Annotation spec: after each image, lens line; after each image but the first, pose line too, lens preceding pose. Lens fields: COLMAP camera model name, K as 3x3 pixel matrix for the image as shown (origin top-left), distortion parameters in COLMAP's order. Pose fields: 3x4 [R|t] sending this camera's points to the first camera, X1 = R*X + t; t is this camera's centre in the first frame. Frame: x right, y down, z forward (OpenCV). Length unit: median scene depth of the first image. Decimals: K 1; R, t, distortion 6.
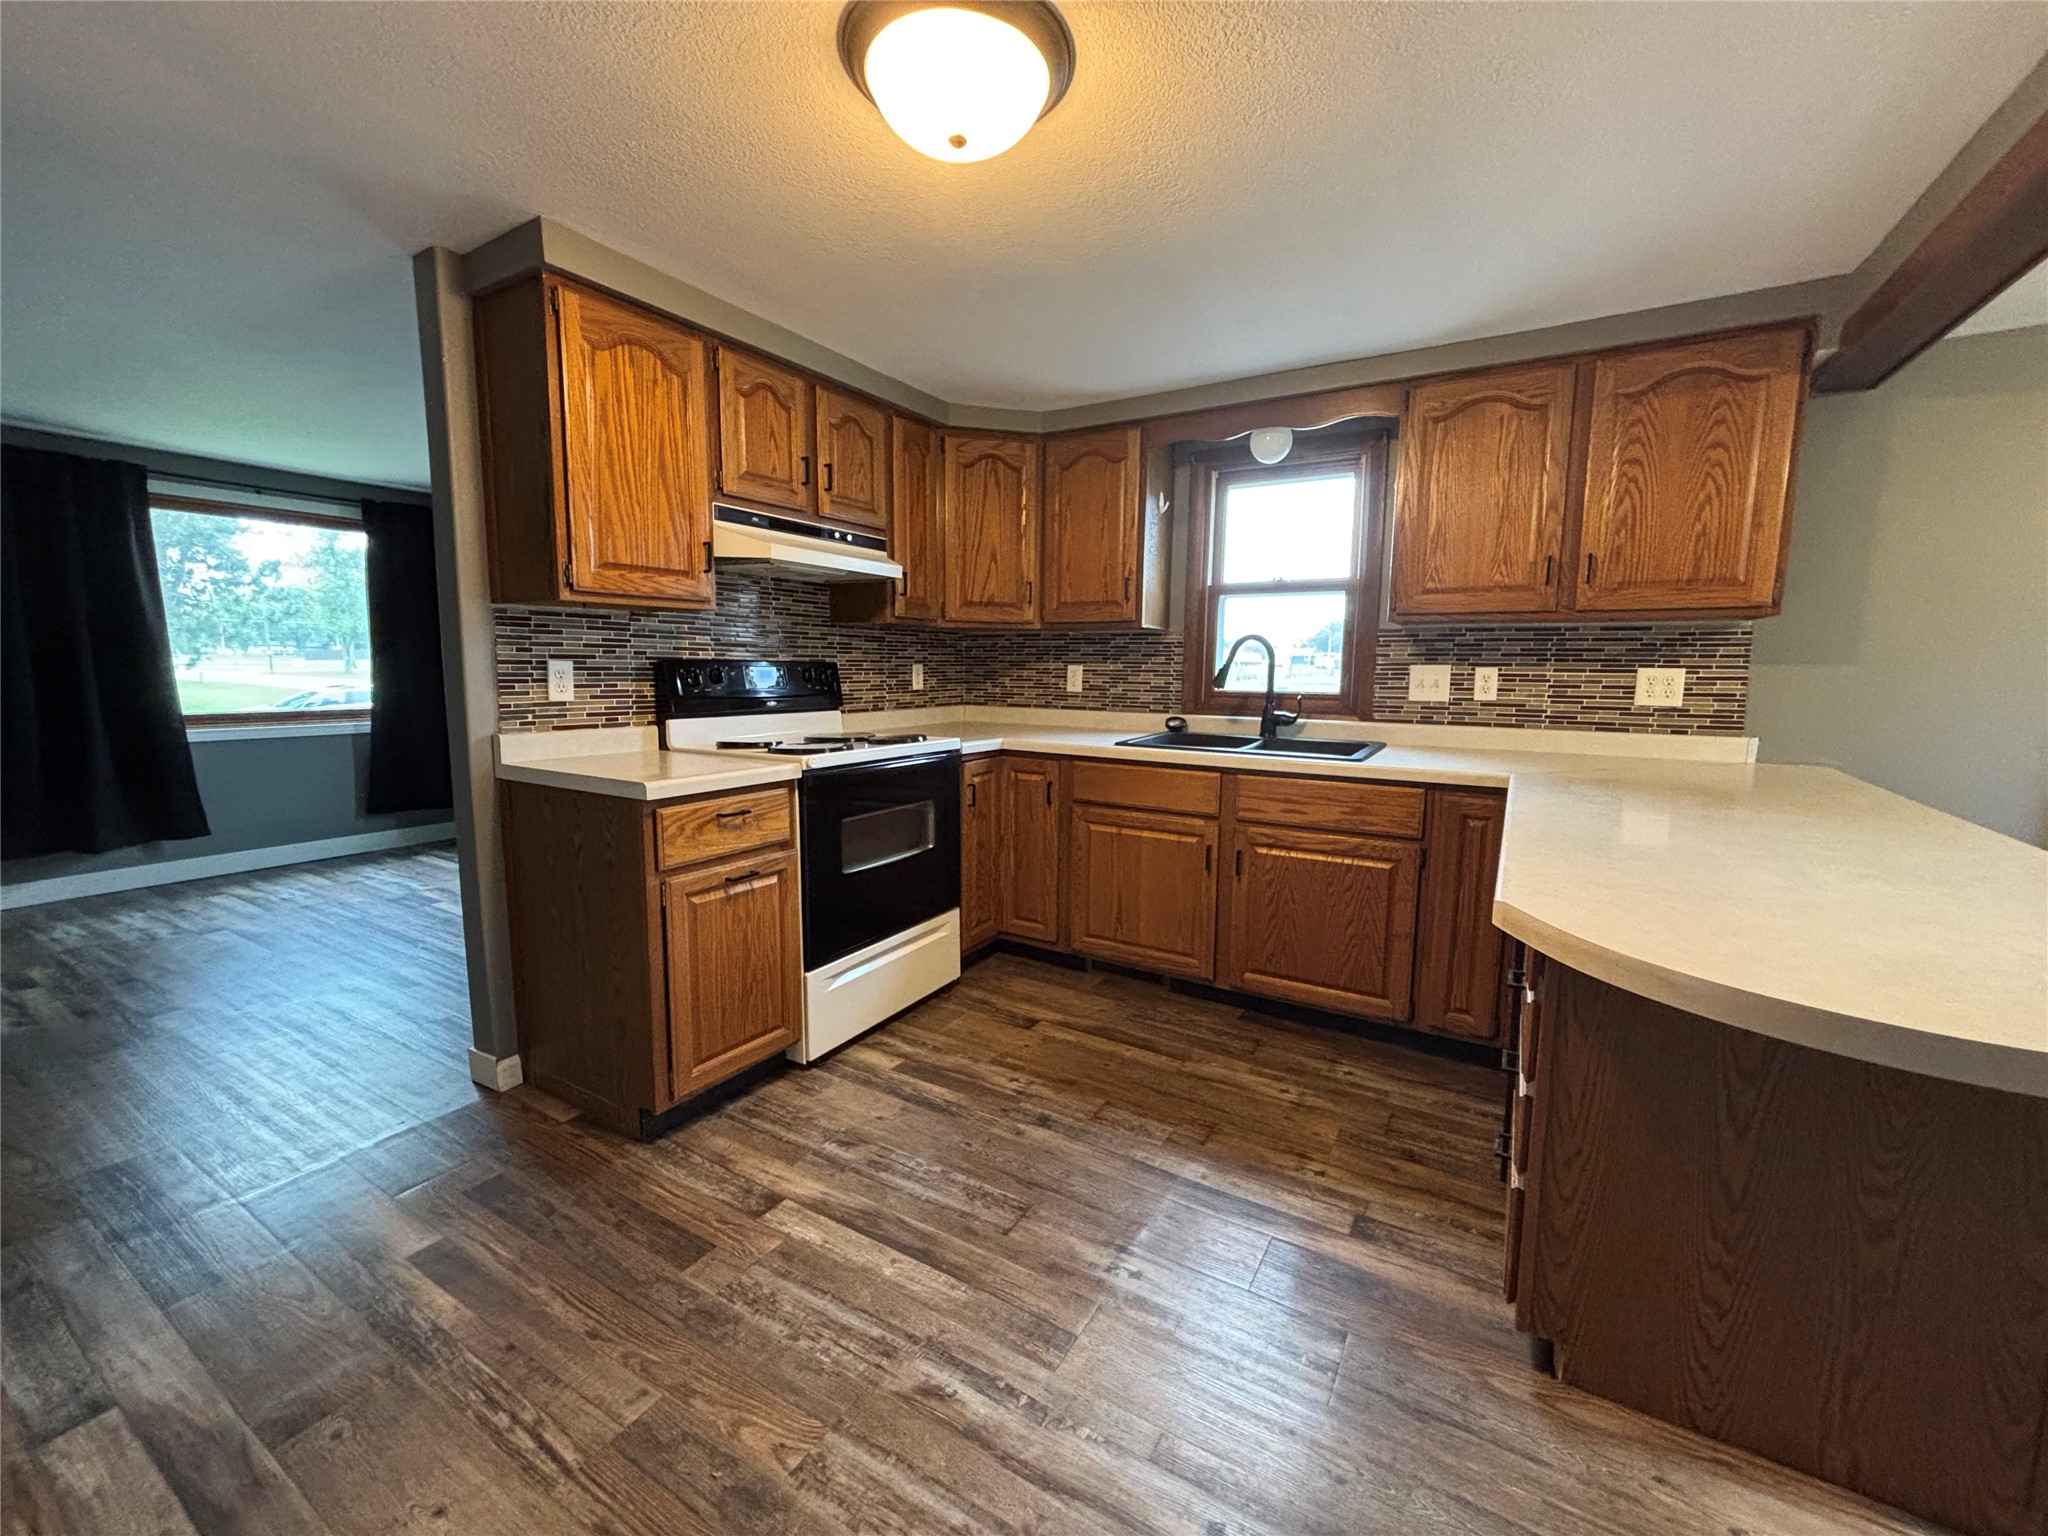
lens RADIAL K [[827.8, 0, 1039.6], [0, 827.8, 764.1], [0, 0, 1]] dist [0.002647, -0.000555]
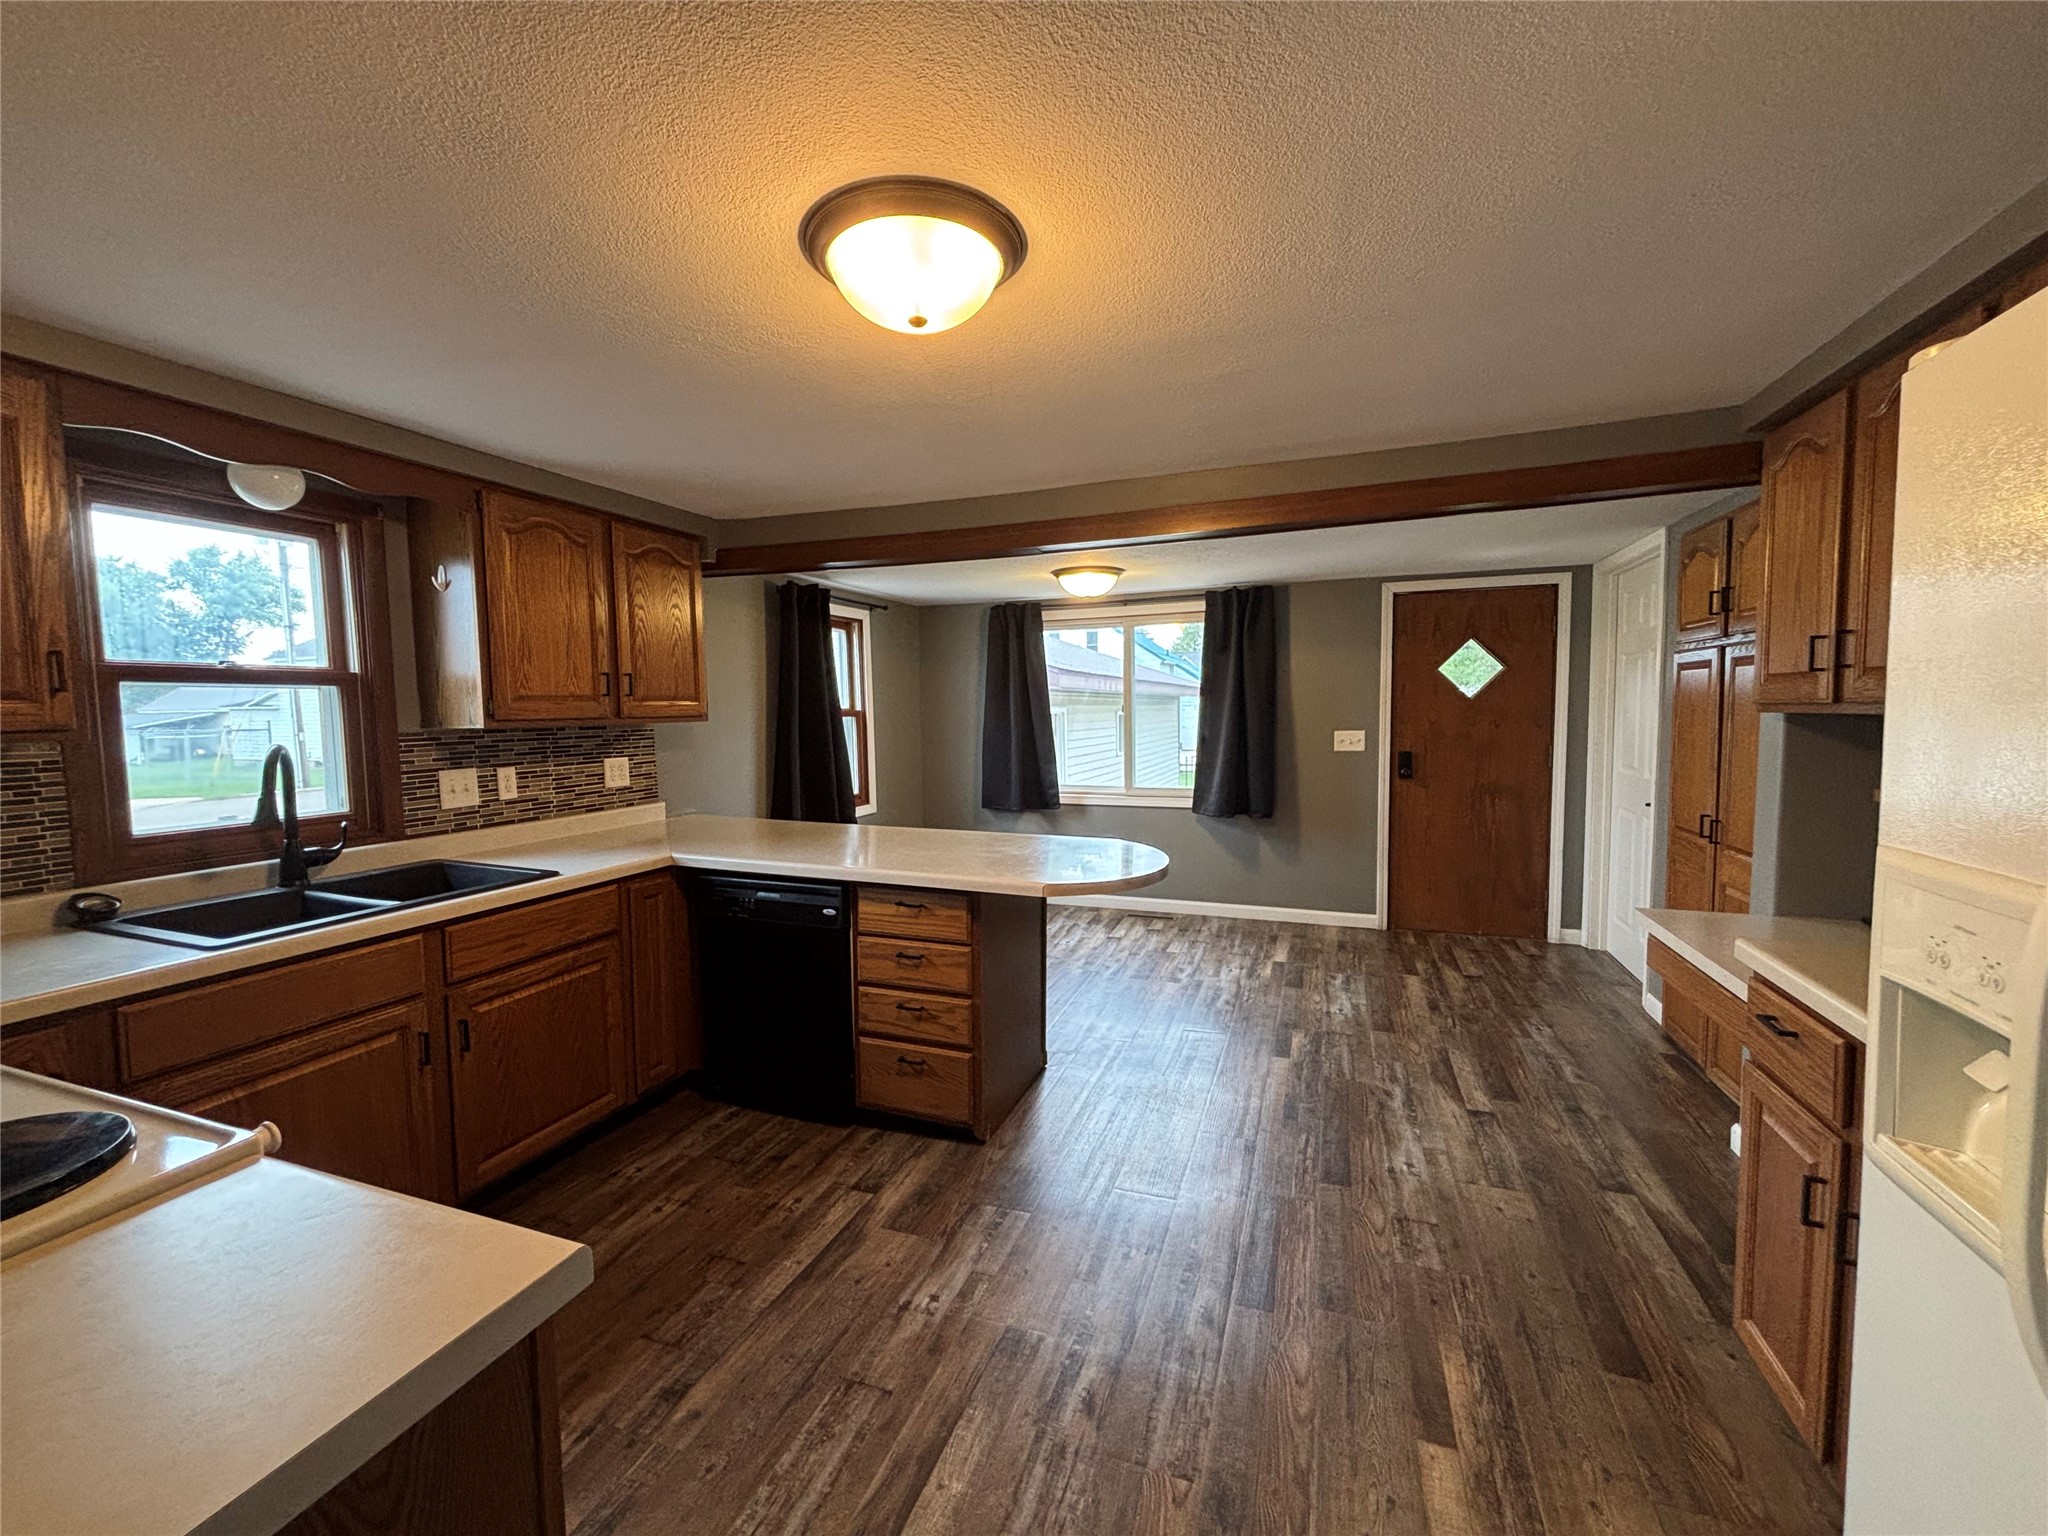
lens RADIAL K [[827.8, 0, 1006.9], [0, 827.8, 766.4], [0, 0, 1]] dist [0.002647, -0.000555]
pose [[-0.159765, -0.078784, 0.984006, -0.644993], [0.130718, 0.986344, 0.100195, -0.157048], [-0.978462, 0.144635, -0.147285, 0.609756]]
